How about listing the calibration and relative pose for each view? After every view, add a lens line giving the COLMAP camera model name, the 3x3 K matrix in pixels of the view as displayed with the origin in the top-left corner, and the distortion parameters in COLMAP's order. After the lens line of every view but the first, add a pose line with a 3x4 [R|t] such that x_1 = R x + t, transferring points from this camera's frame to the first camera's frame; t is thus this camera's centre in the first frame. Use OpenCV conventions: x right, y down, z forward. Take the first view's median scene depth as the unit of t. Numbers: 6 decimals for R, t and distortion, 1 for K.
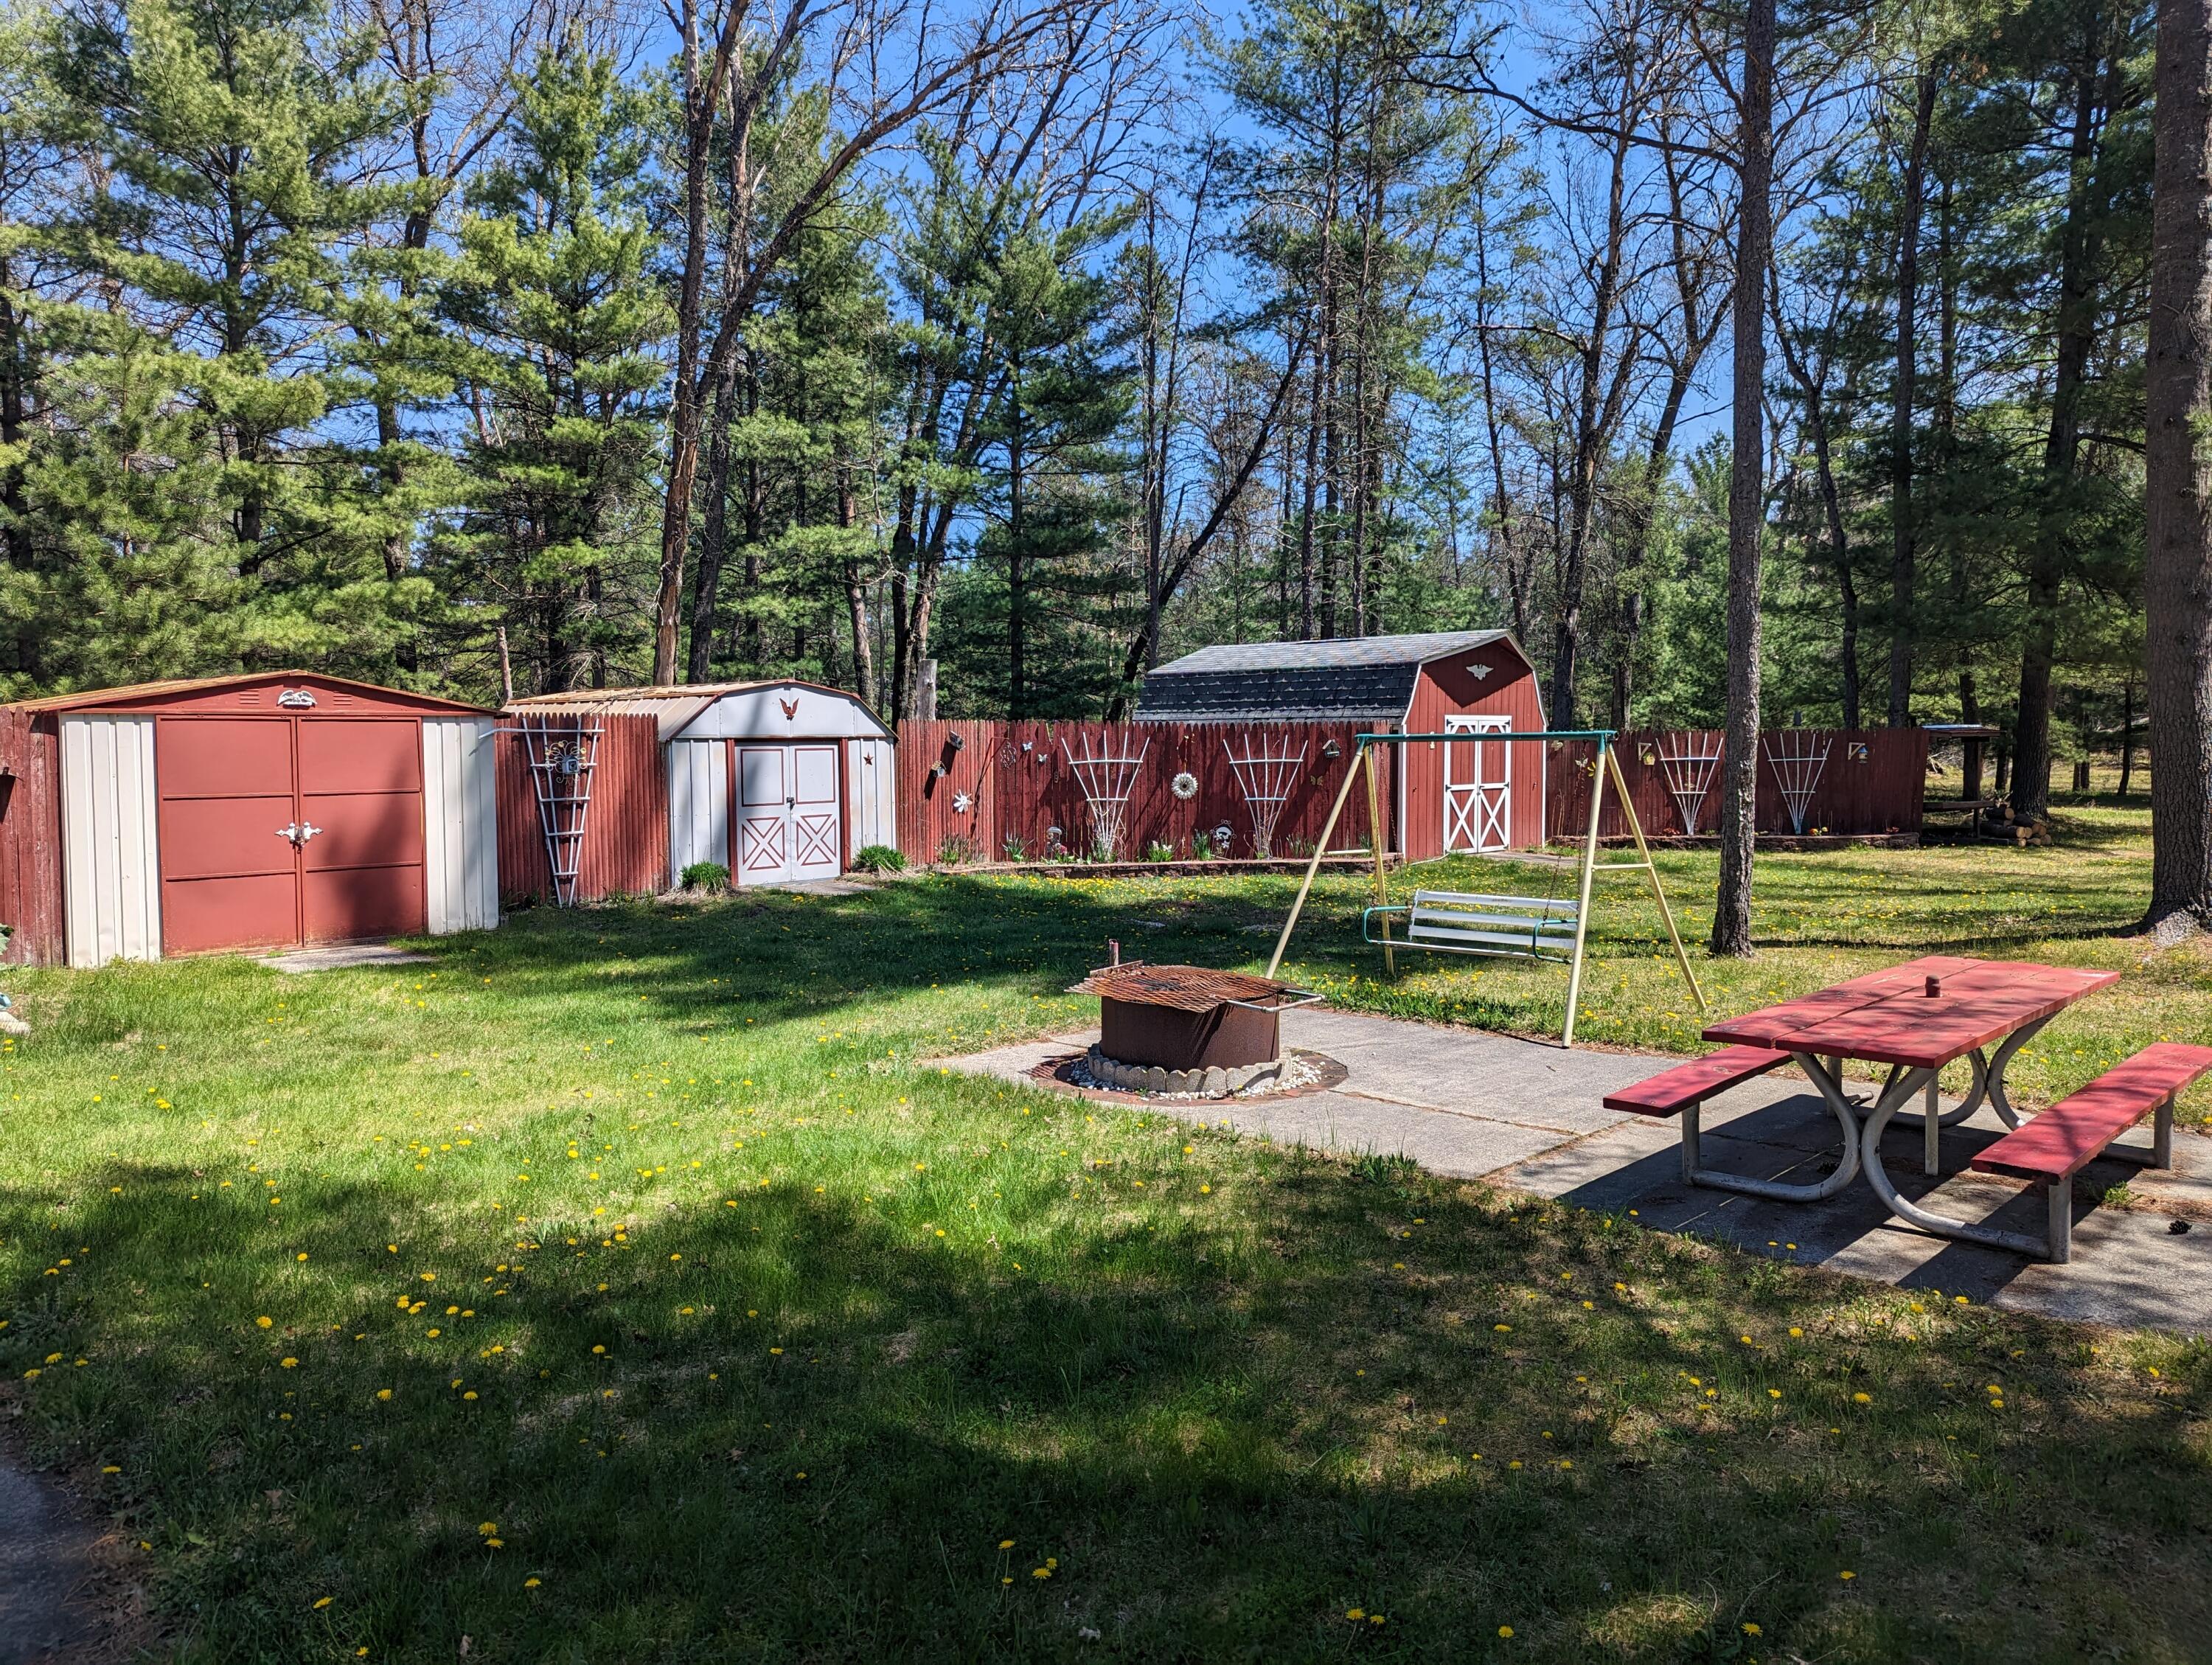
lens RADIAL K [[1592.9, 0, 1093.8], [0, 1592.9, 805.3], [0, 0, 1]] dist [0.062013, -0.066883]
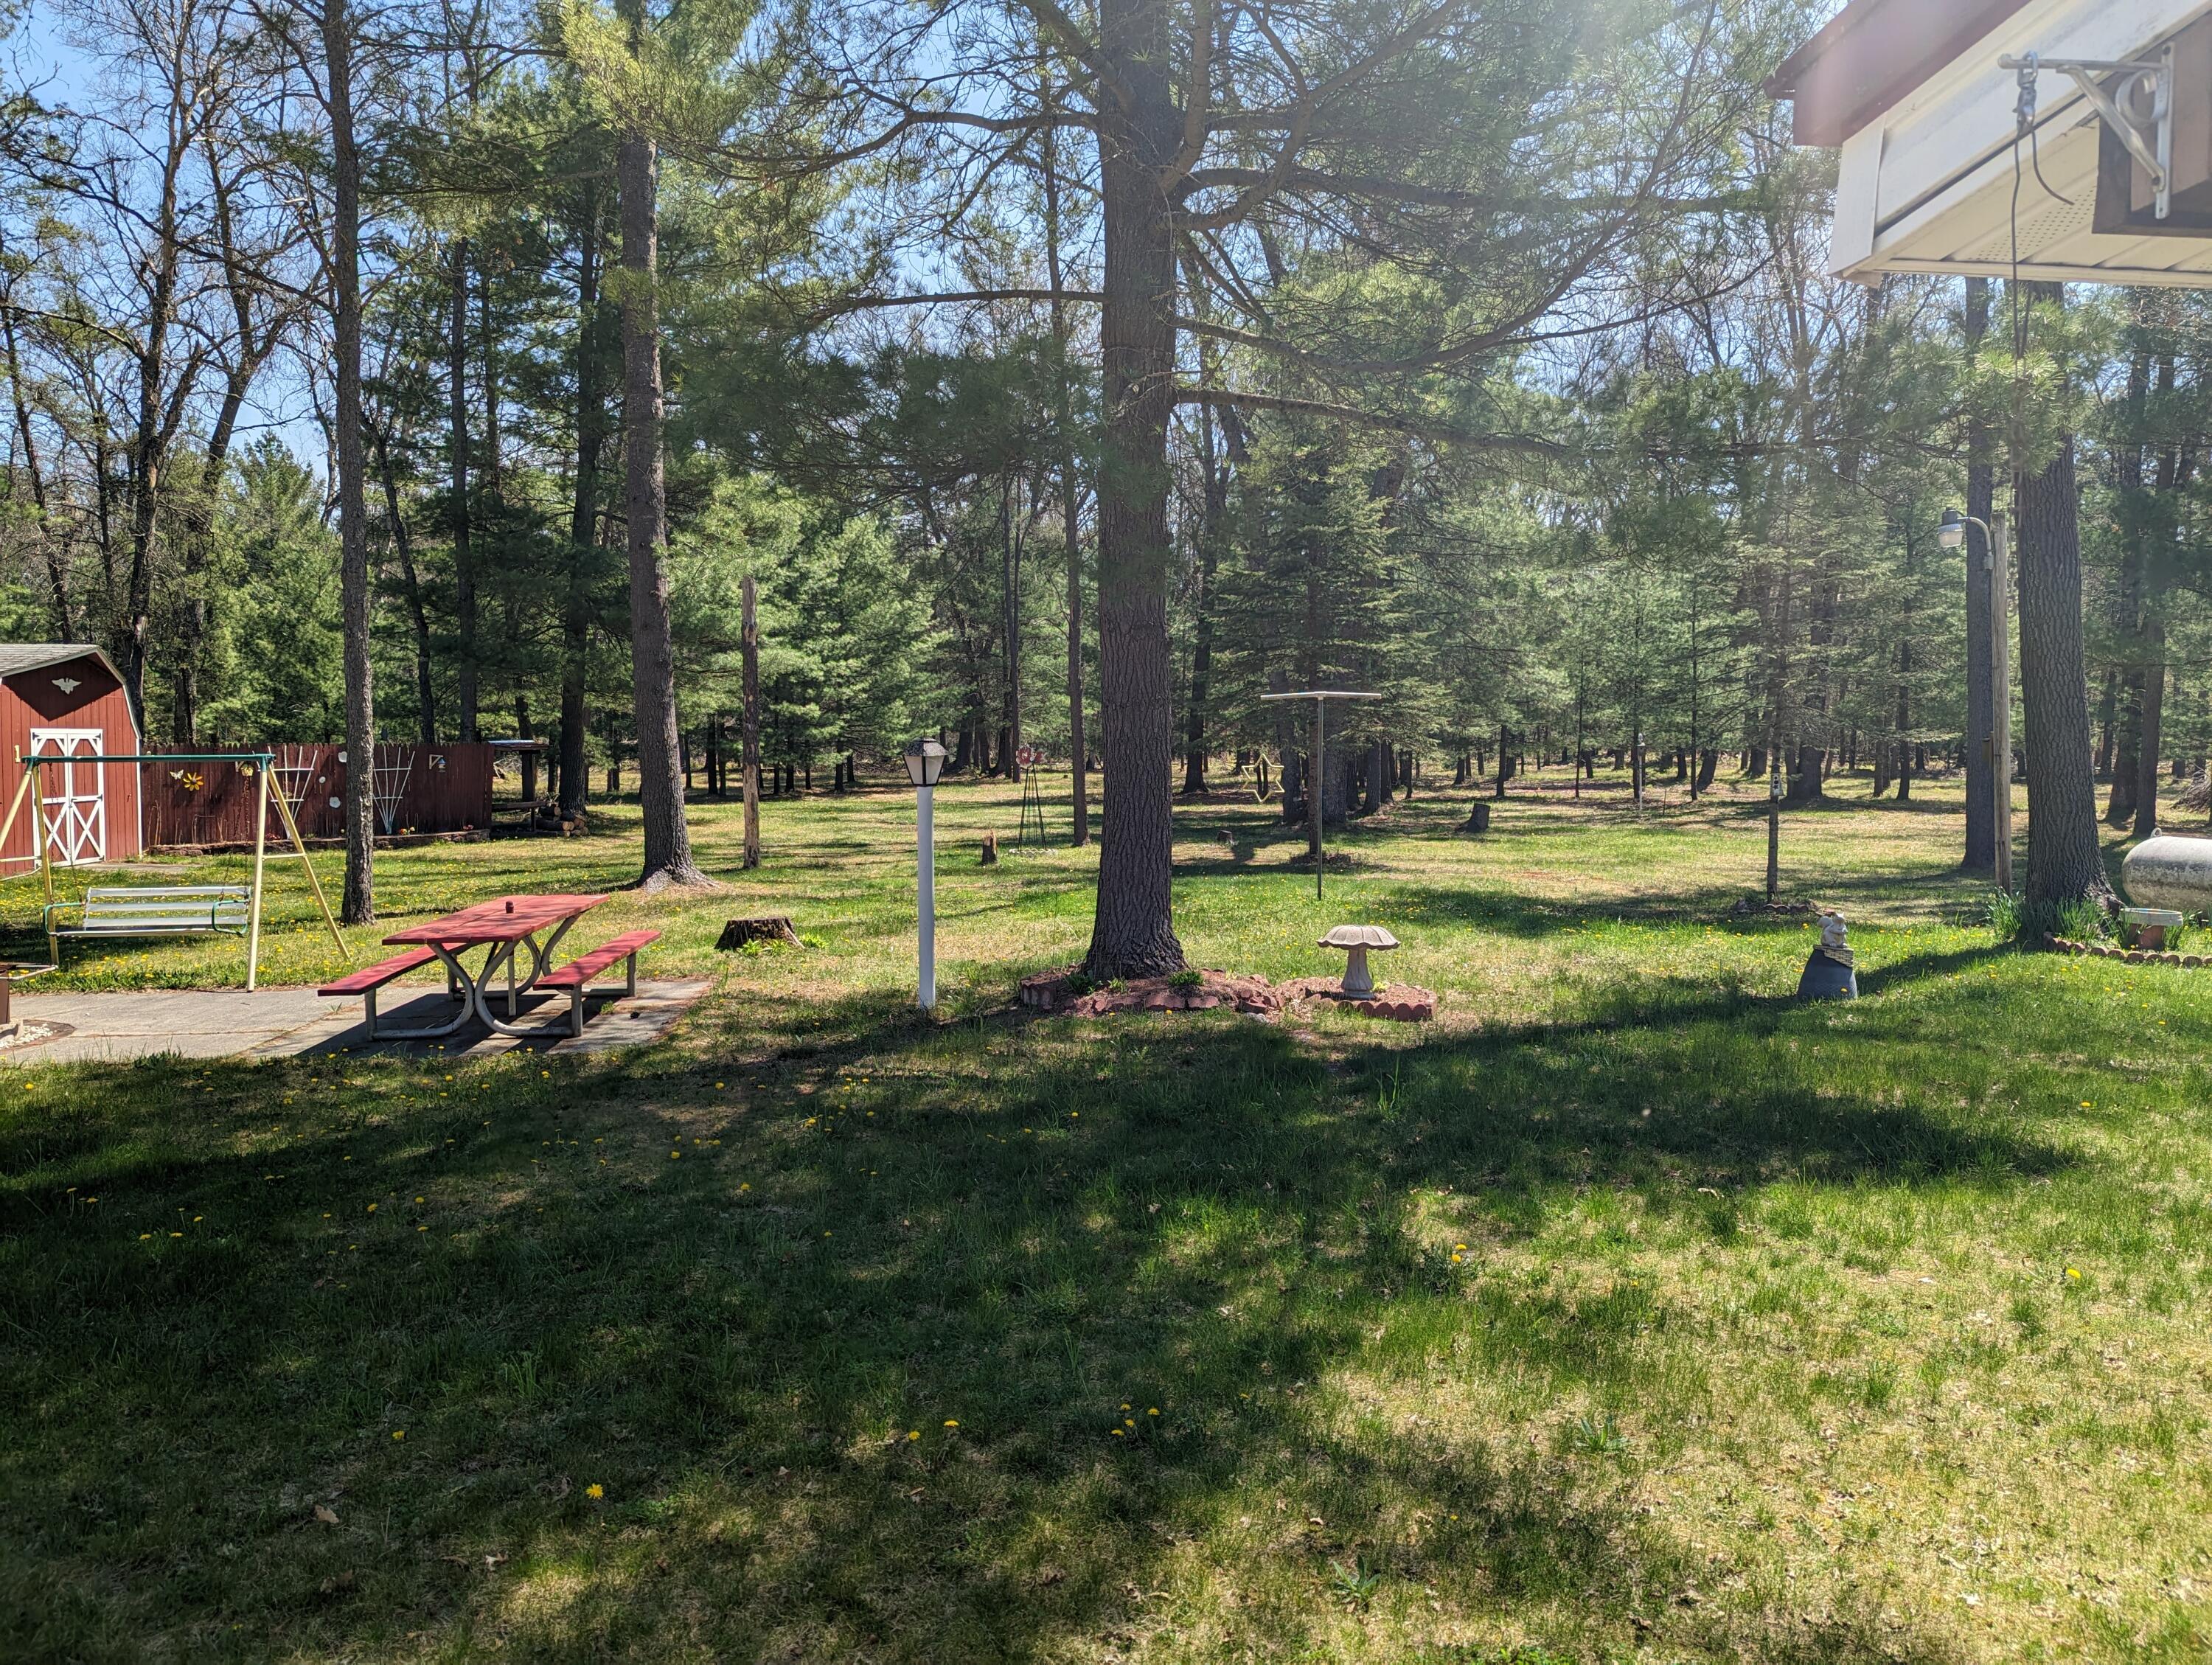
lens RADIAL K [[1556.2, 0, 1115.2], [0, 1556.2, 819.6], [0, 0, 1]] dist [0.066449, -0.057478]
pose [[0.655234, -0.034523, 0.754636, -0.095851], [0.030134, 0.999355, 0.019554, 0.001421], [-0.754824, 0.009928, 0.655852, -0.177534]]
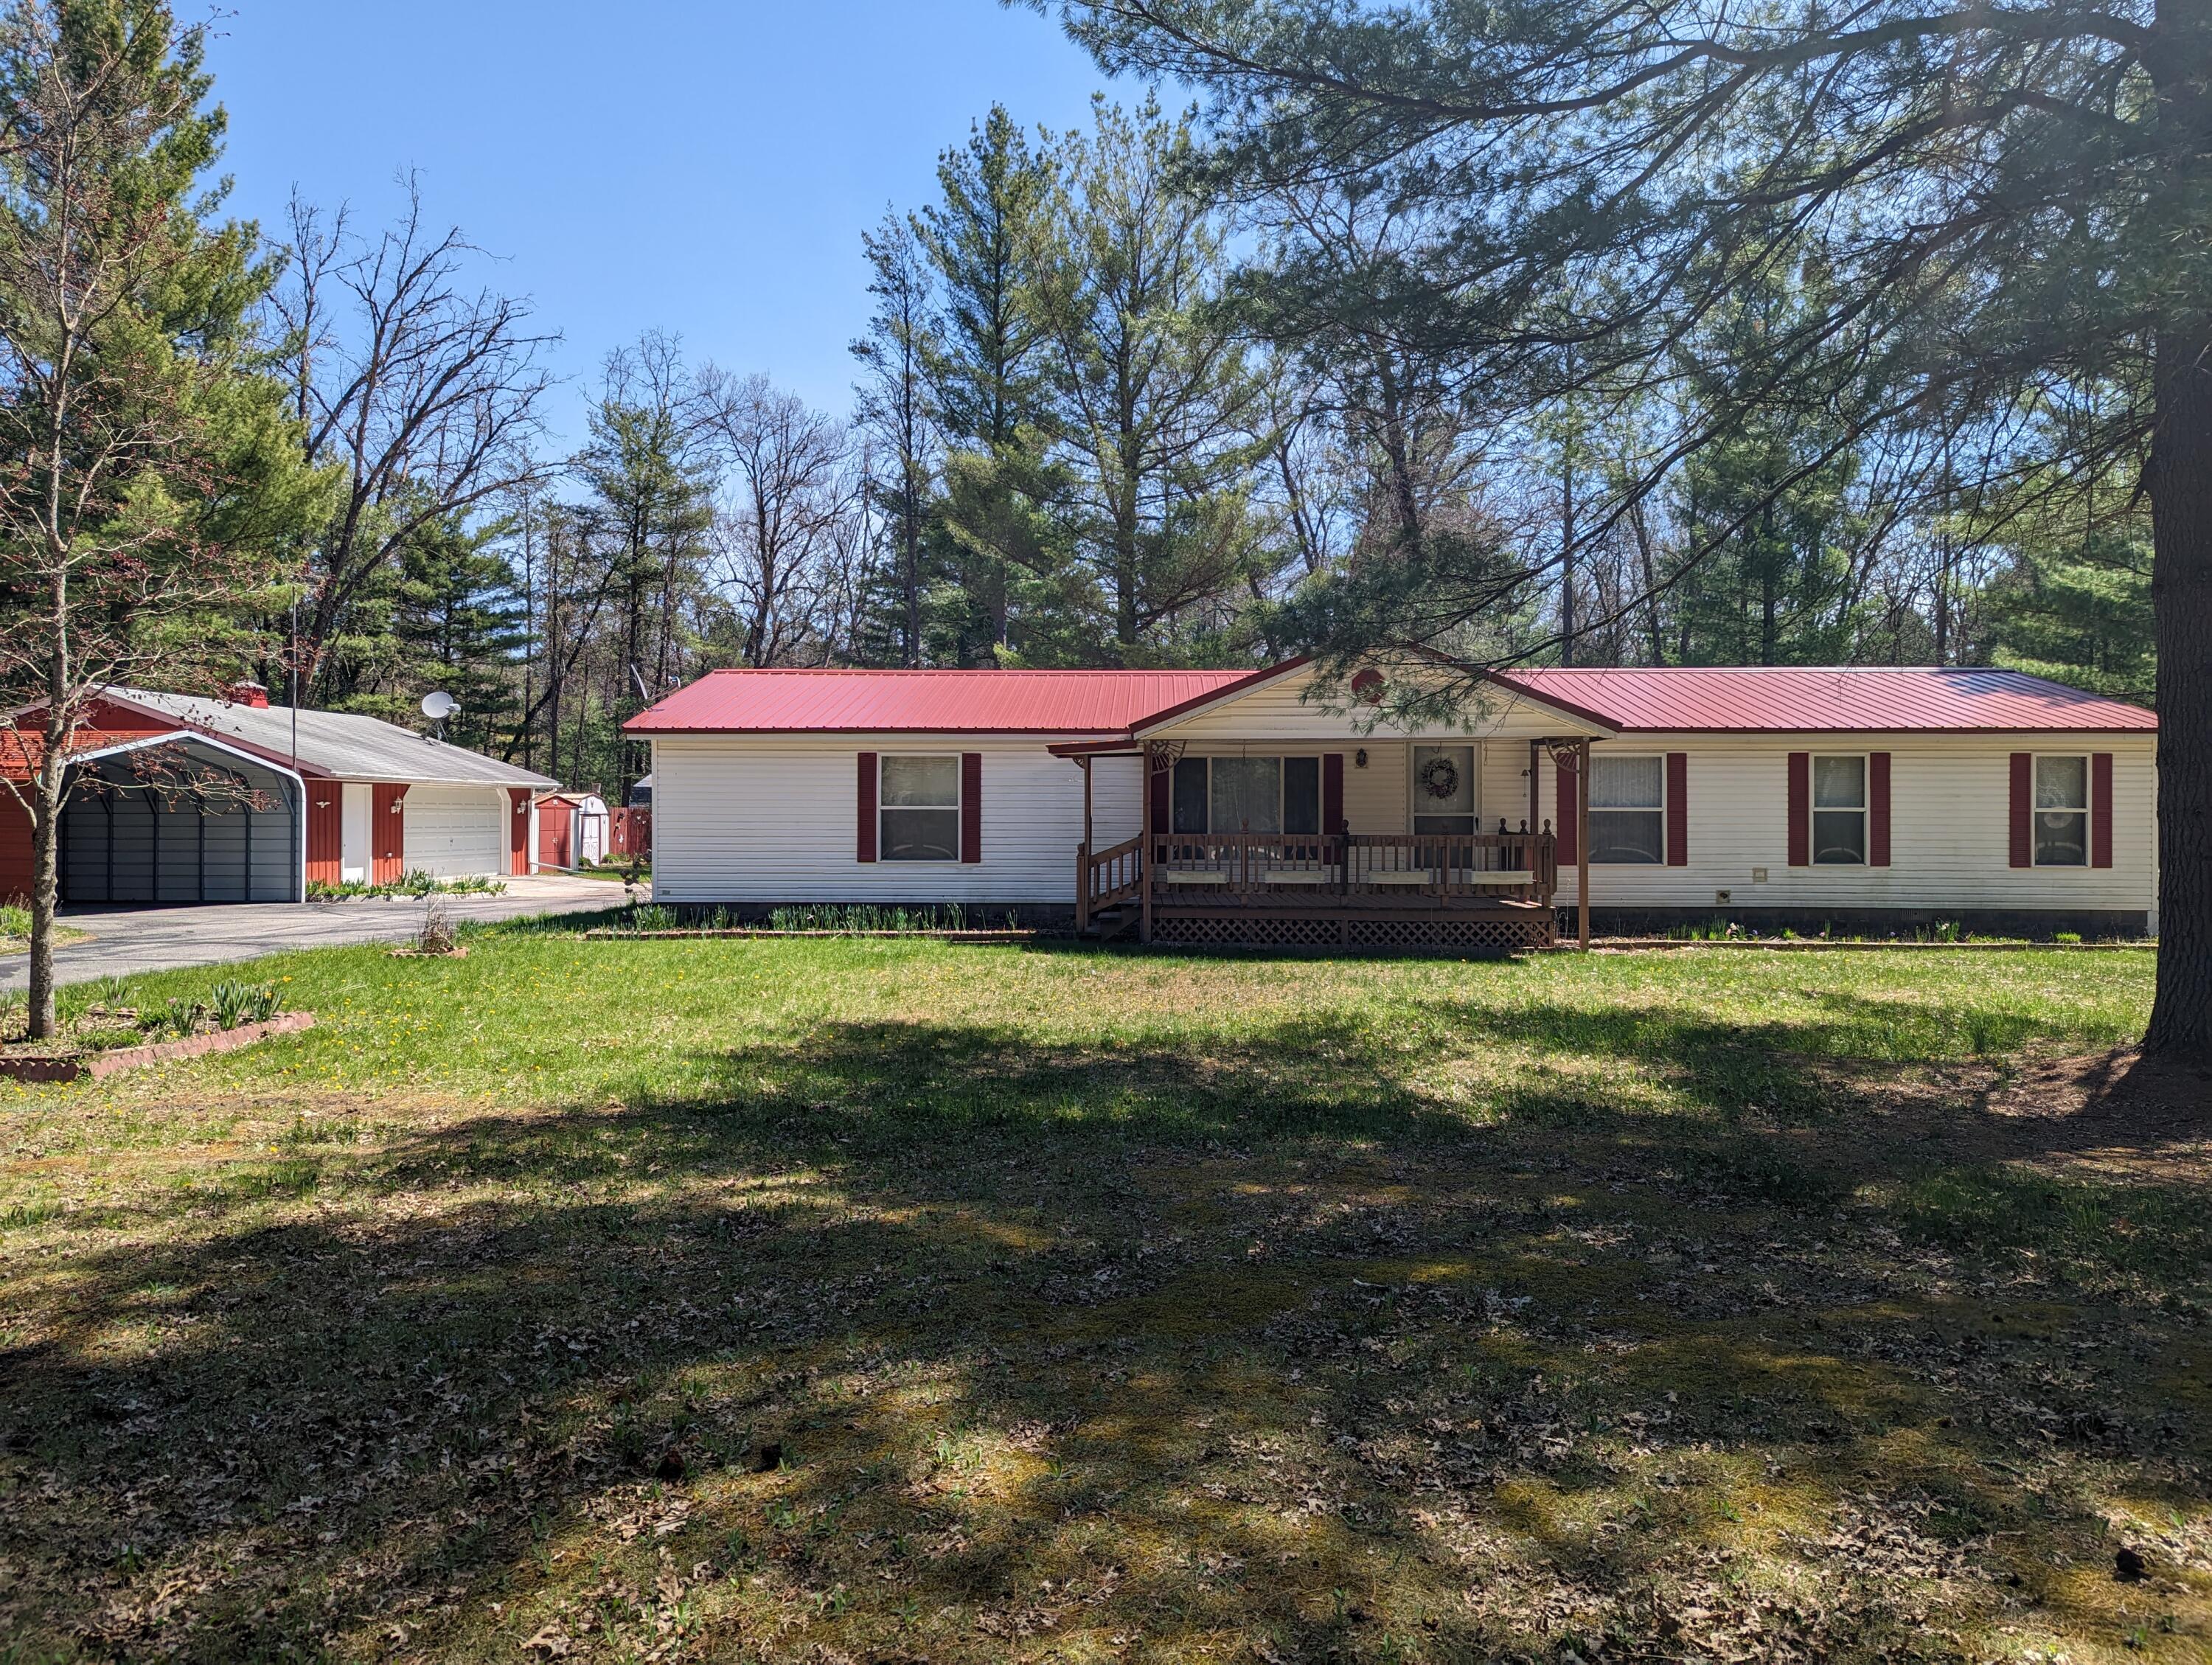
lens RADIAL K [[1556.2, 0, 1115.2], [0, 1556.2, 819.6], [0, 0, 1]] dist [0.066449, -0.057478]
pose [[0.789370, 0.013044, 0.613779, -1.039017], [0.011538, 0.999282, -0.036075, 0.070388], [-0.613810, 0.035558, 0.788653, -1.571505]]
